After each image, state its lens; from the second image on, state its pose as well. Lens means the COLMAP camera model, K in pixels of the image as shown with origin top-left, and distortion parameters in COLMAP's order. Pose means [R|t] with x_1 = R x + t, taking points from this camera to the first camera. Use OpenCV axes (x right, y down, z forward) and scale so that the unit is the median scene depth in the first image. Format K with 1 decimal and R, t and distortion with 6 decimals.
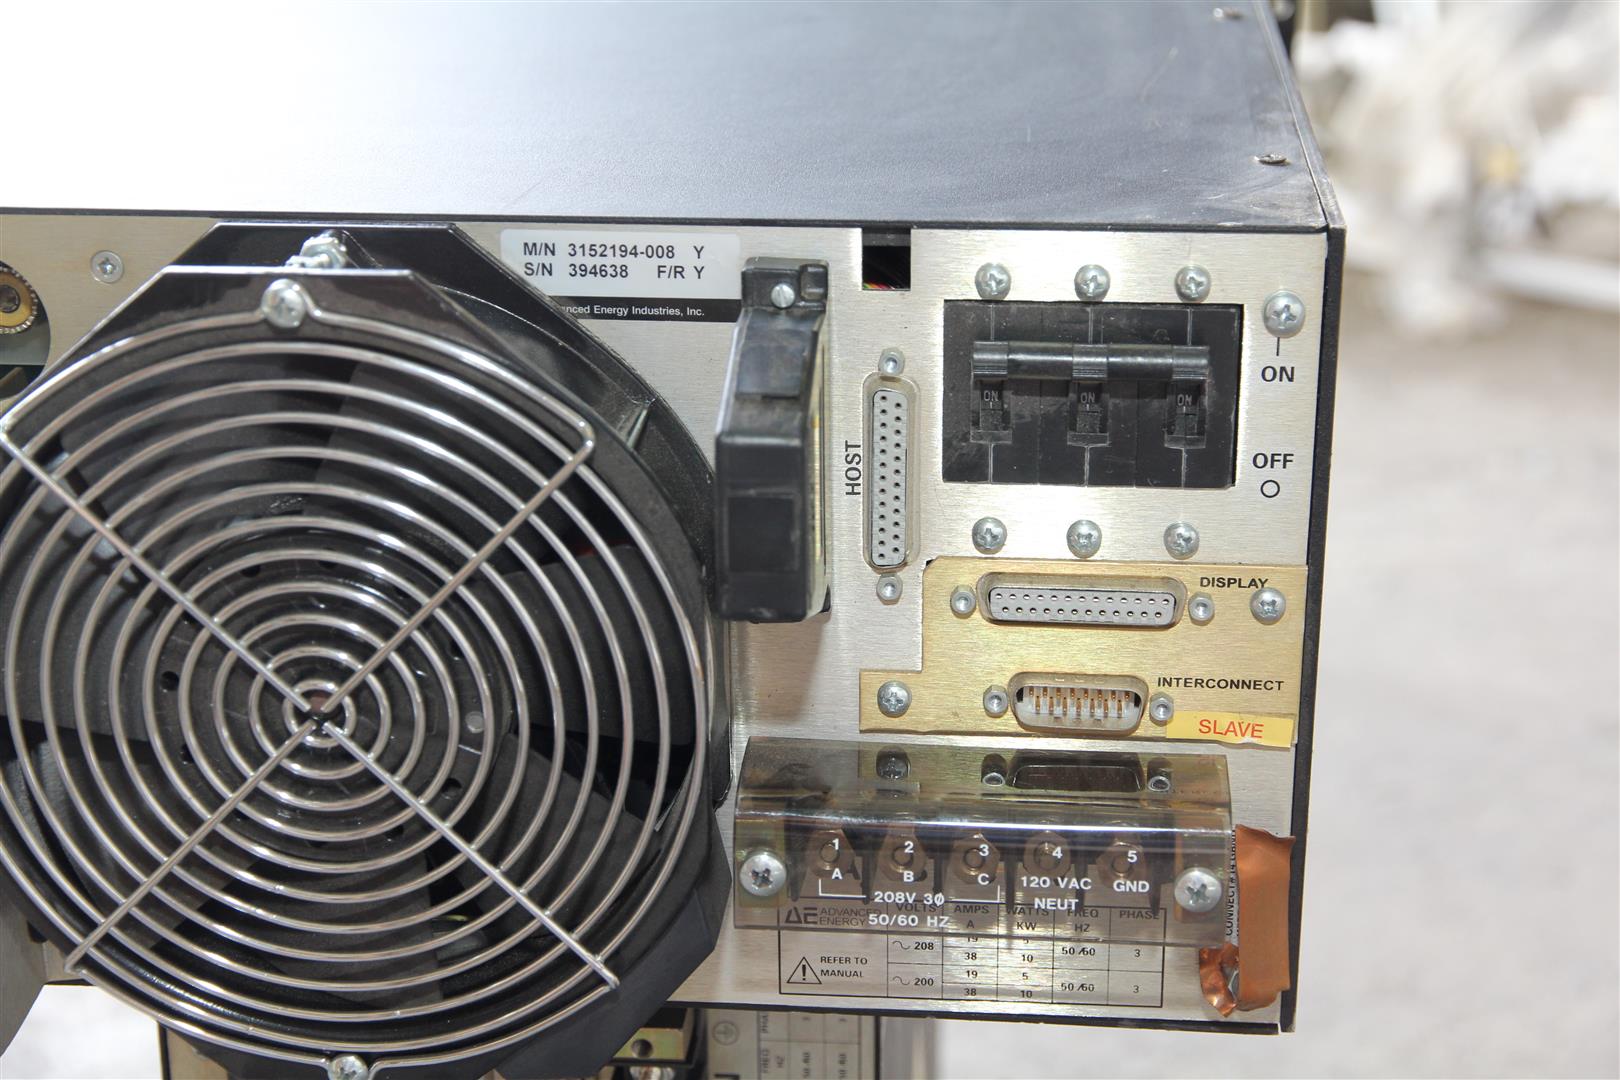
lens RADIAL K [[2760.5, 0, 810.0], [0, 2760.5, 540.0], [0, 0, 1]] dist [0.068105, 0.111071]
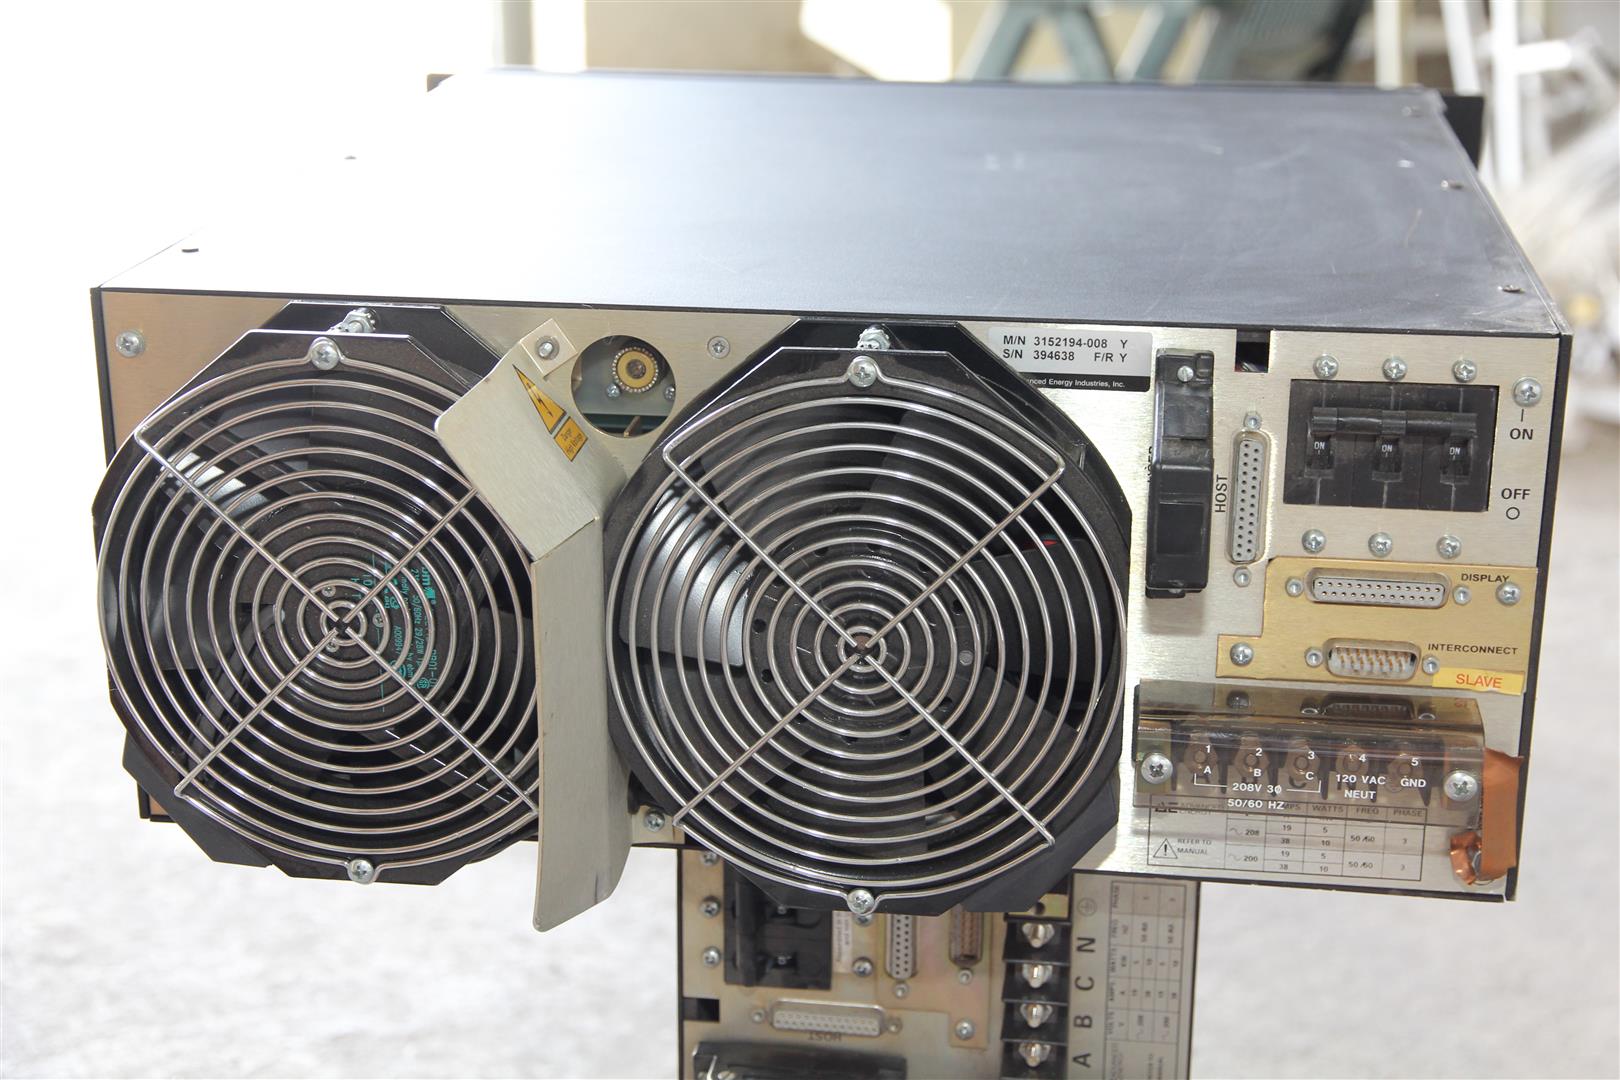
lens RADIAL K [[2533.7, 0, 810.6], [0, 2533.7, 552.2], [0, 0, 1]] dist [0.062836, 0.076287]
pose [[0.998855, 0.023017, -0.041941, -0.147796], [-0.024463, 0.999112, -0.034302, 0.057537], [0.041114, 0.035289, 0.998531, -0.356700]]
